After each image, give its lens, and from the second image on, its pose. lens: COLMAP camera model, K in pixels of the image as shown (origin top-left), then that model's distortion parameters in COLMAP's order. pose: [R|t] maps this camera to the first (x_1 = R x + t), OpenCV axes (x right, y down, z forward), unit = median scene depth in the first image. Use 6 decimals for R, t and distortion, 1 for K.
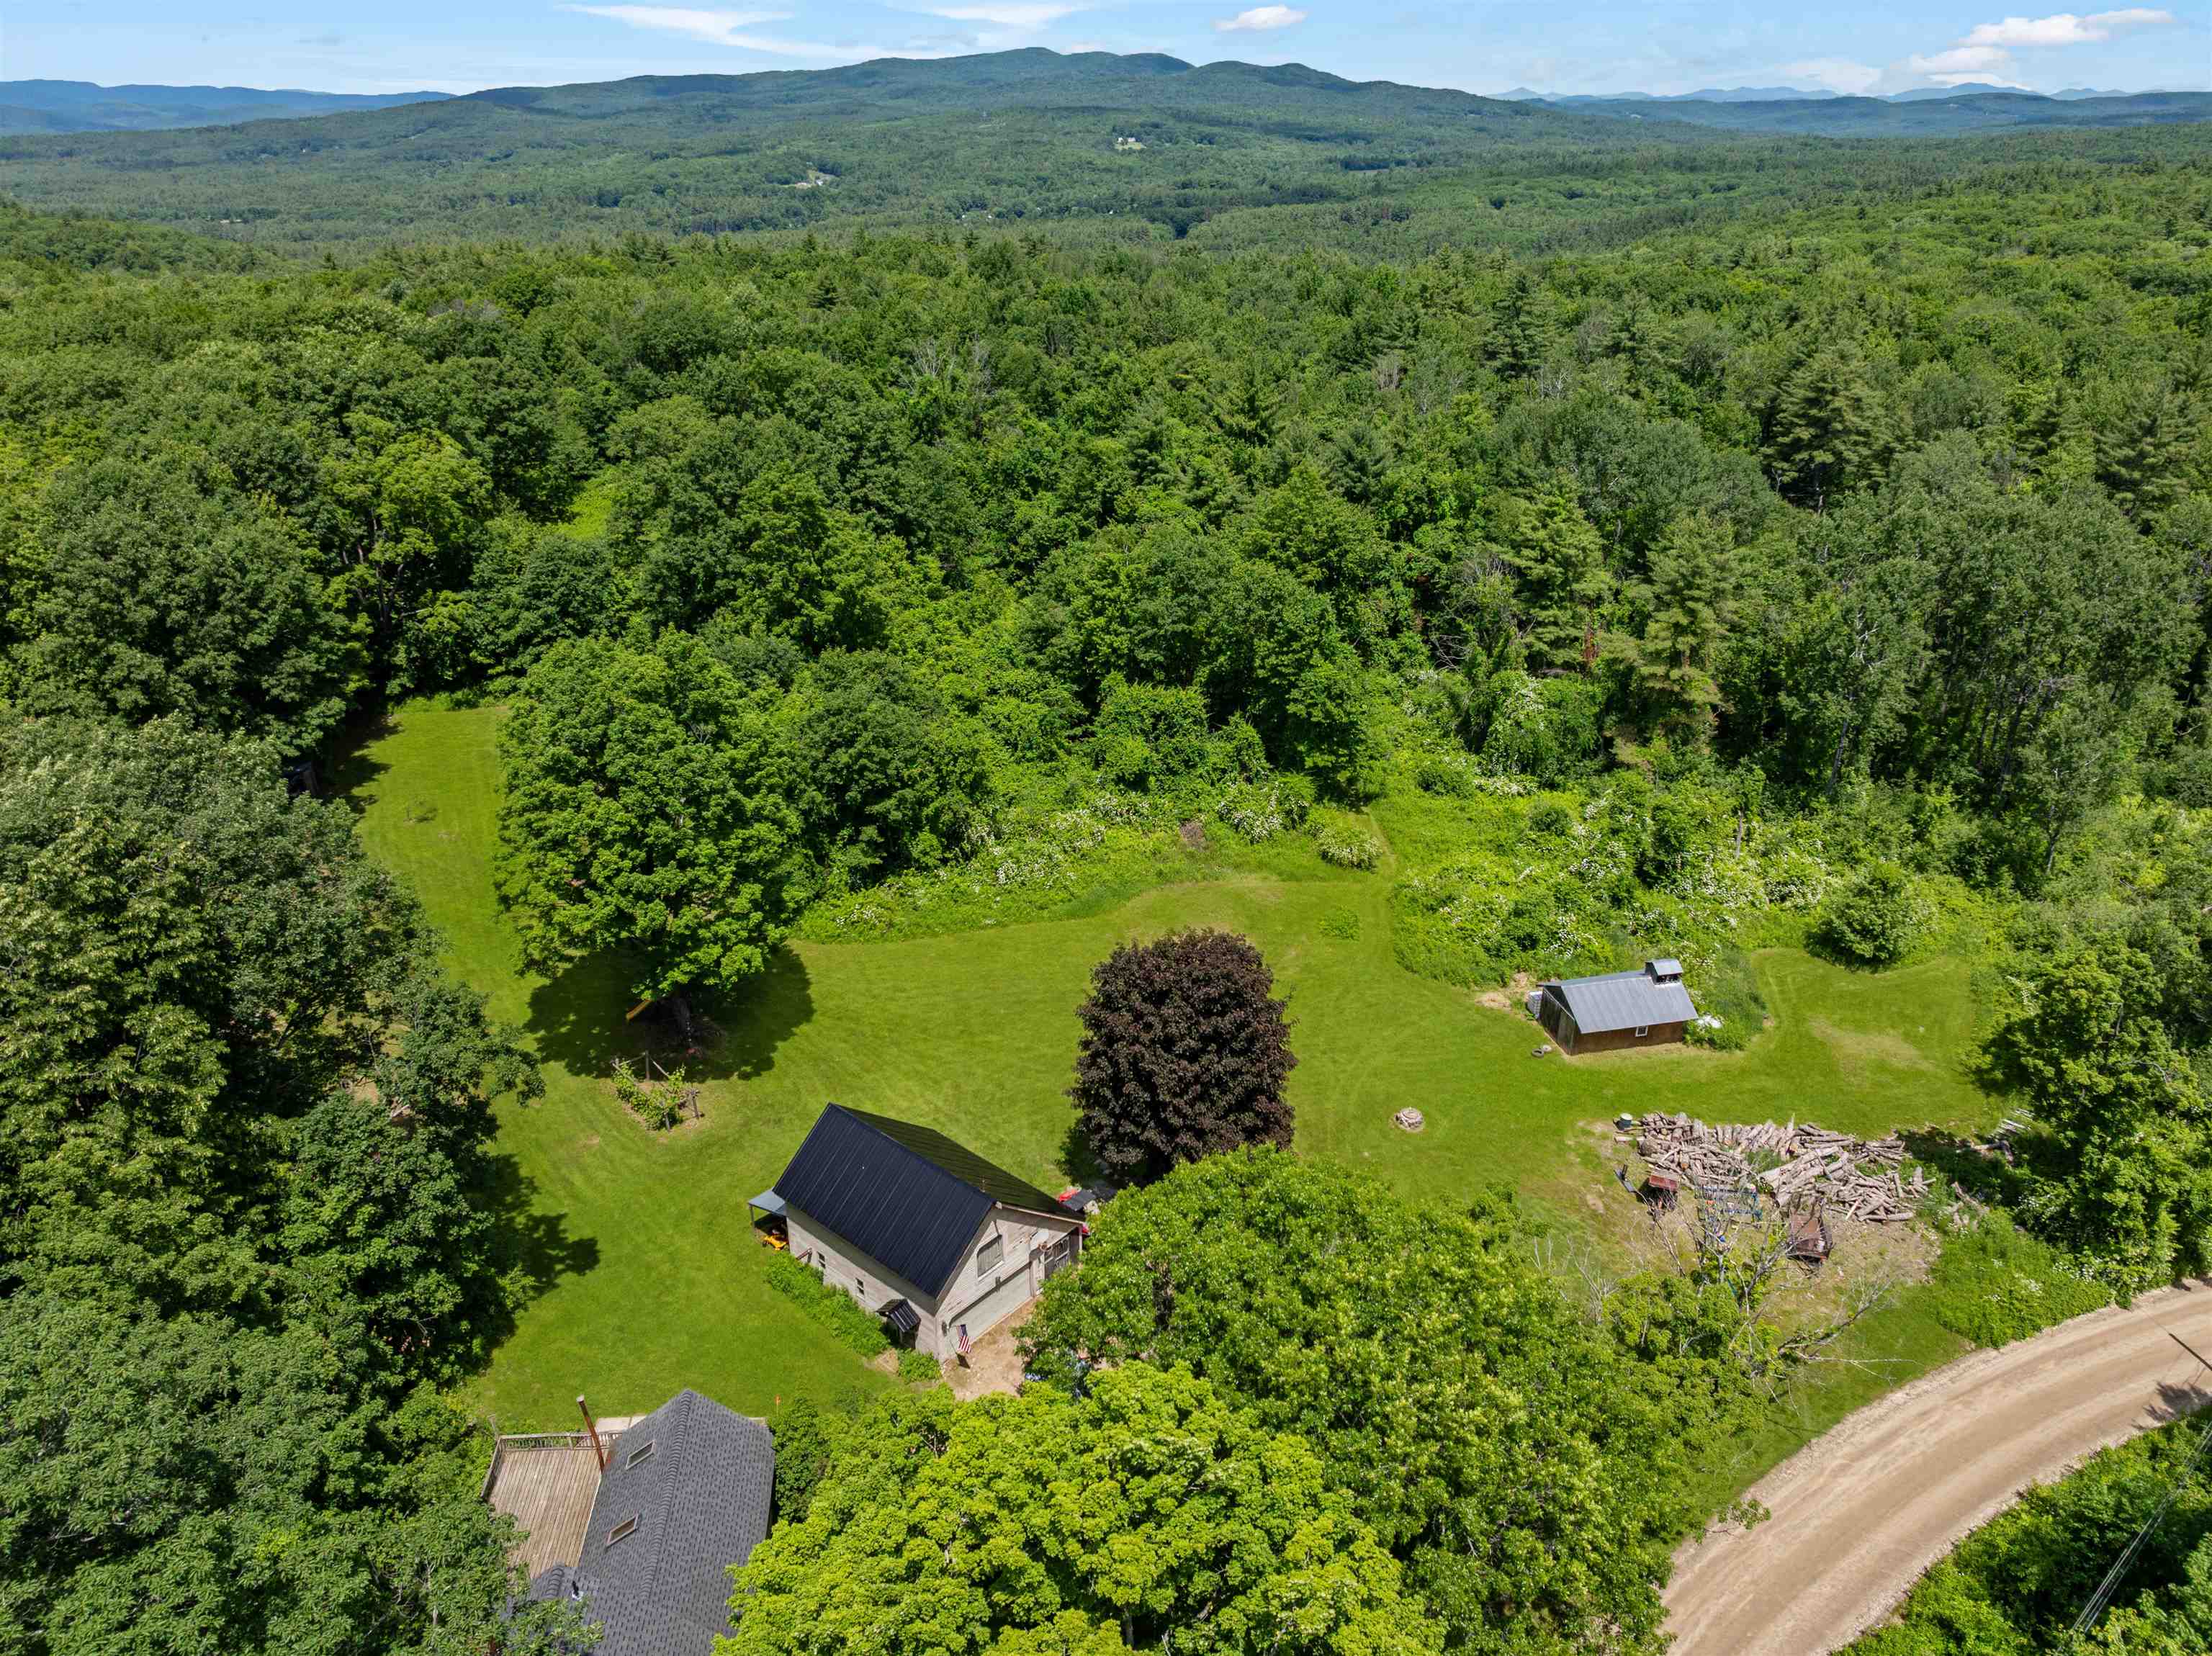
lens RADIAL K [[1563.1, 0, 1116.7], [0, 1563.1, 815.9], [0, 0, 1]] dist [-0.024374, -0.010892]
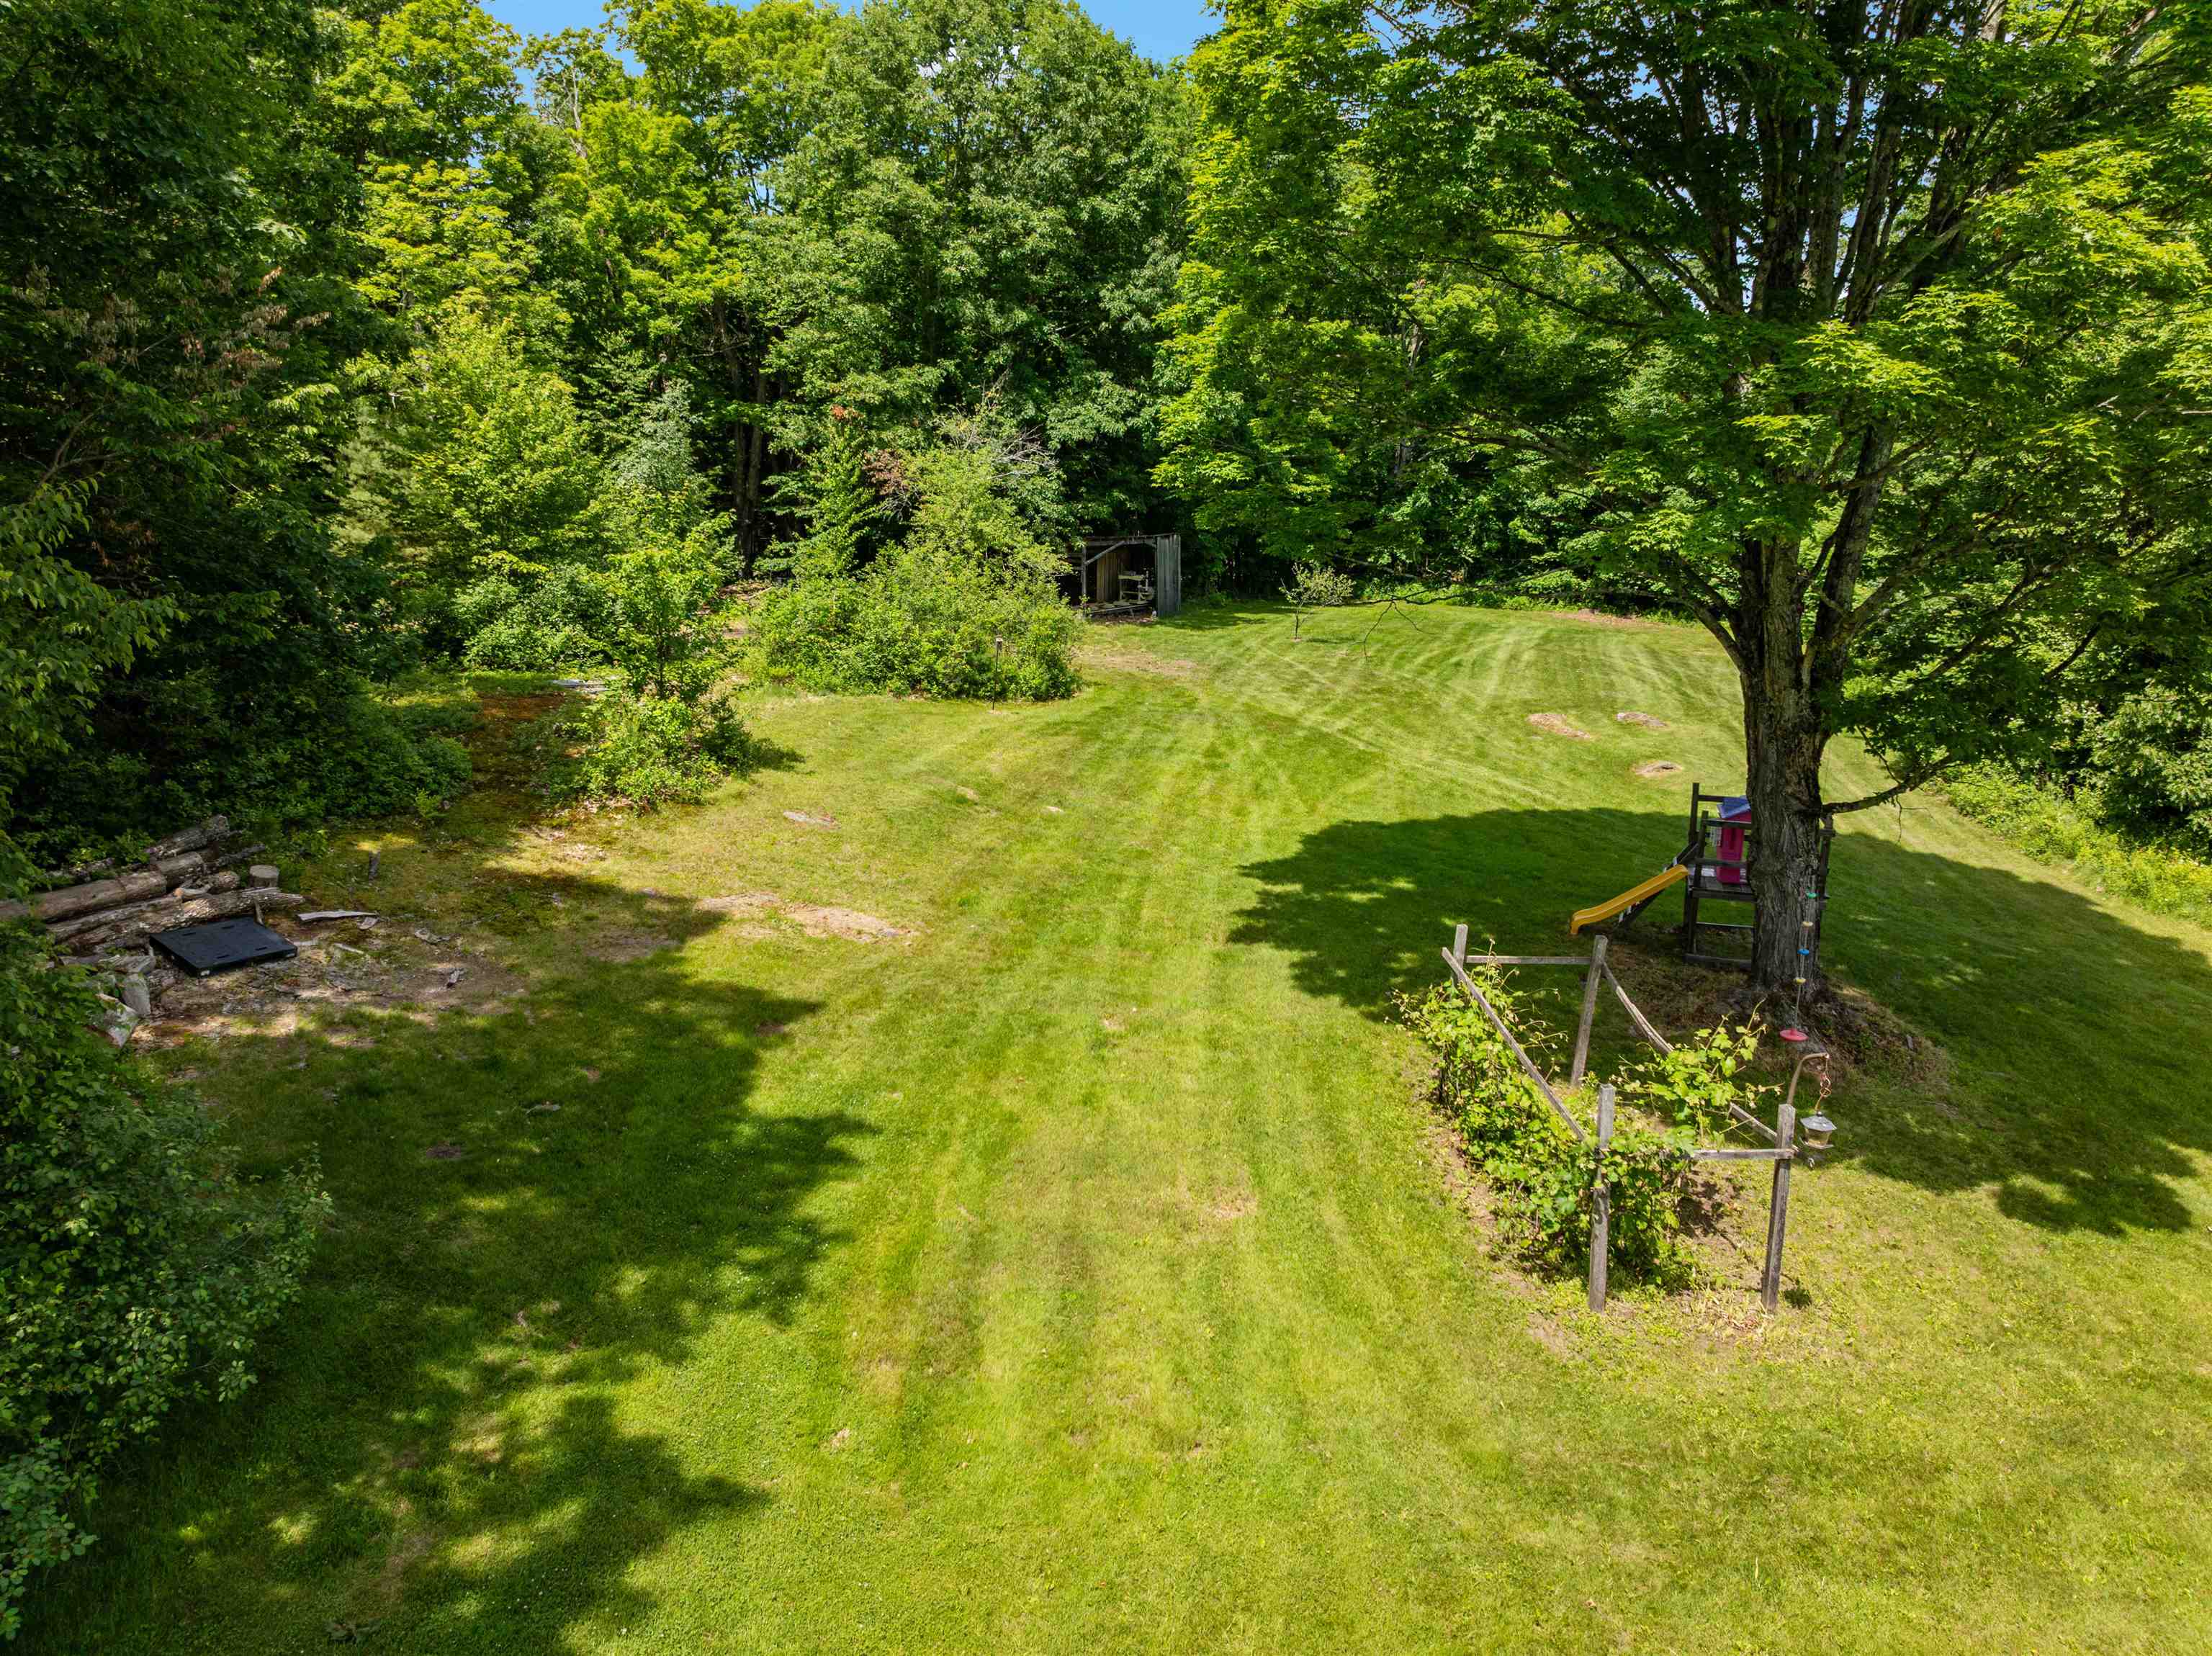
lens RADIAL K [[1563.1, 0, 1128.5], [0, 1563.1, 826.4], [0, 0, 1]] dist [-0.024374, -0.010892]
pose [[0.762947, 0.160890, -0.626120, -0.175803], [-0.277570, 0.956241, -0.092509, 0.141732], [0.583838, 0.244372, 0.774219, 0.637913]]
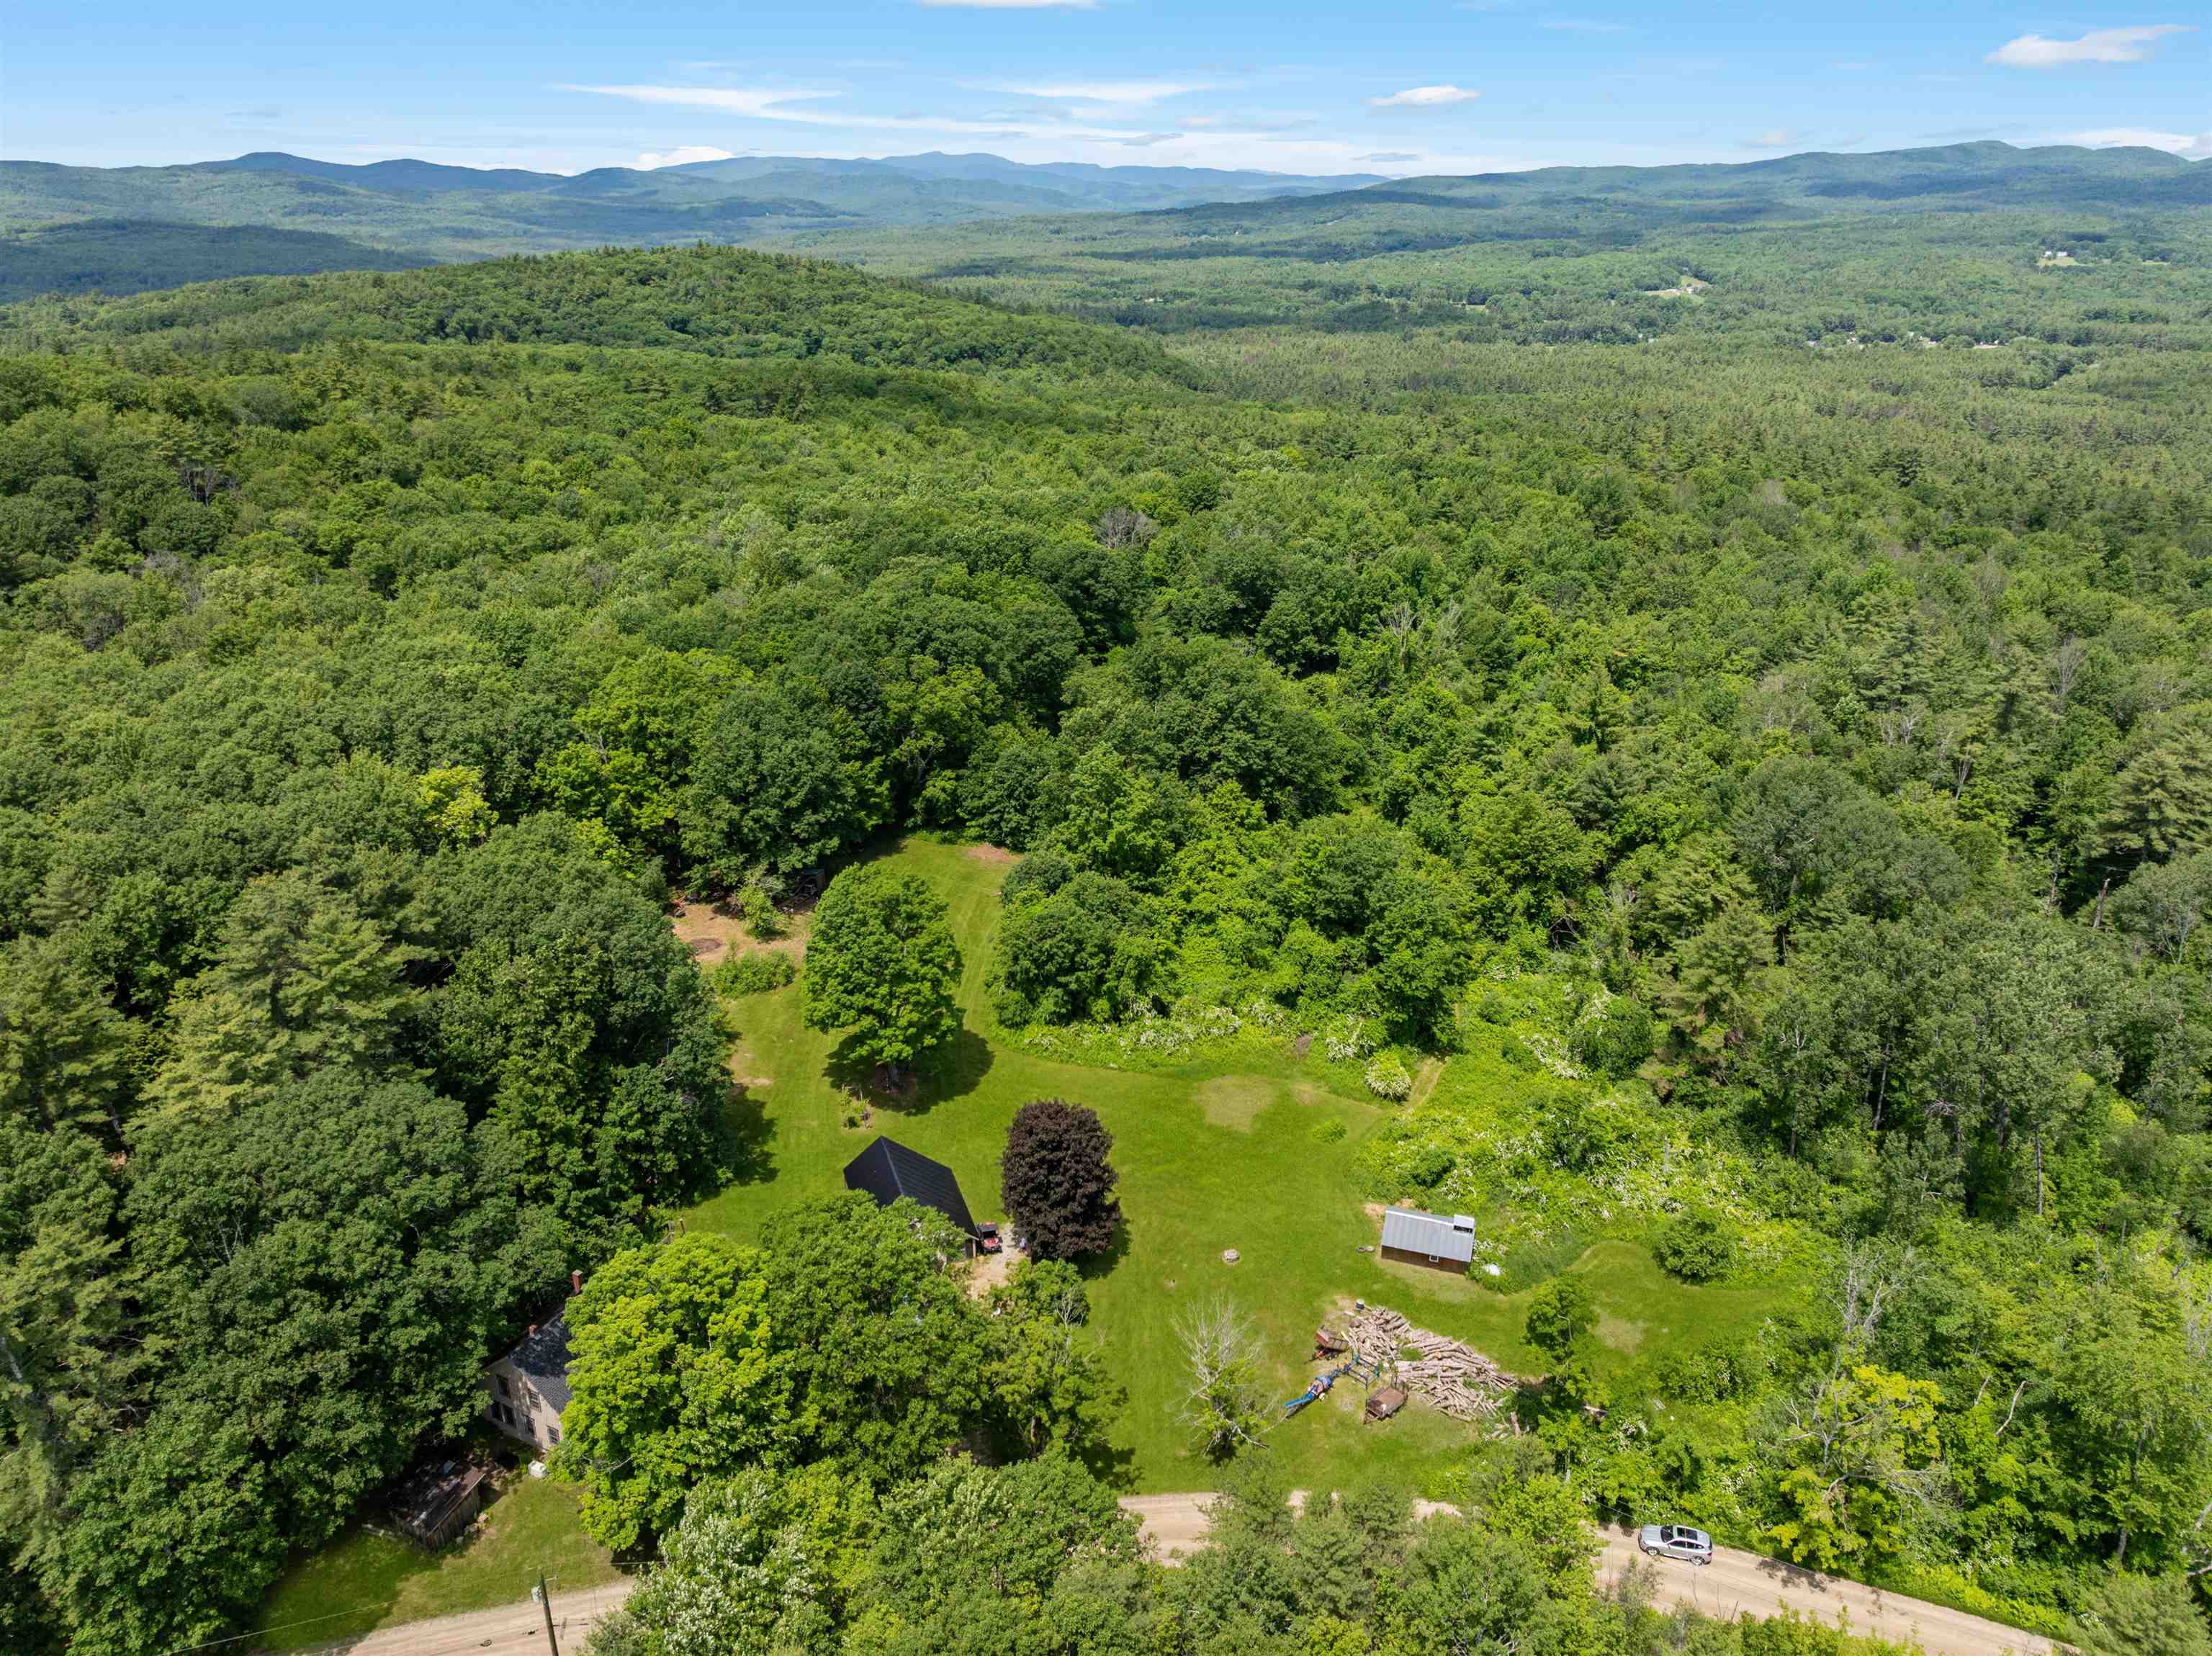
lens RADIAL K [[1563.1, 0, 1110.9], [0, 1563.1, 828.3], [0, 0, 1]] dist [-0.024374, -0.010892]
pose [[0.859808, 0.196684, -0.471217, 0.623510], [-0.214193, 0.976646, 0.016820, -0.196244], [0.463521, 0.086470, 0.881857, -0.424678]]
